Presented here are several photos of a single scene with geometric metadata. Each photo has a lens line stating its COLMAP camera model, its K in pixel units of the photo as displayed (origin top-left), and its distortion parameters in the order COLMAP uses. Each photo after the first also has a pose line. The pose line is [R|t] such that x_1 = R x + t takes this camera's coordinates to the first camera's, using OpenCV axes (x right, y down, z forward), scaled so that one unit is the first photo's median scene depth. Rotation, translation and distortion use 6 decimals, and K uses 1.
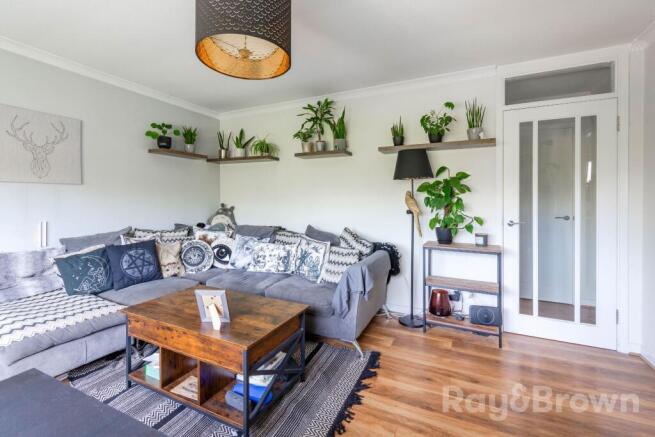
lens RADIAL K [[289.7, 0, 330.7], [0, 289.7, 200.2], [0, 0, 1]] dist [-0.001058, -0.000122]
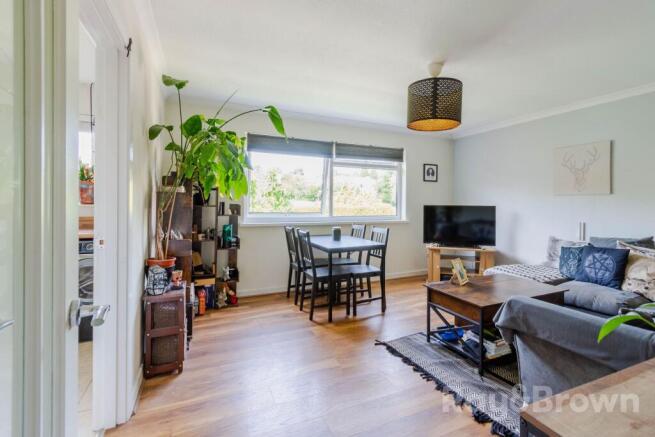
lens RADIAL K [[306.5, 0, 337.6], [0, 306.5, 204.5], [0, 0, 1]] dist [0.000851, -0.000005]
pose [[-0.634889, -0.006168, -0.772579, 0.793311], [-0.016892, 0.999840, 0.005899, -0.001829], [0.772419, 0.016796, -0.634891, 0.912324]]
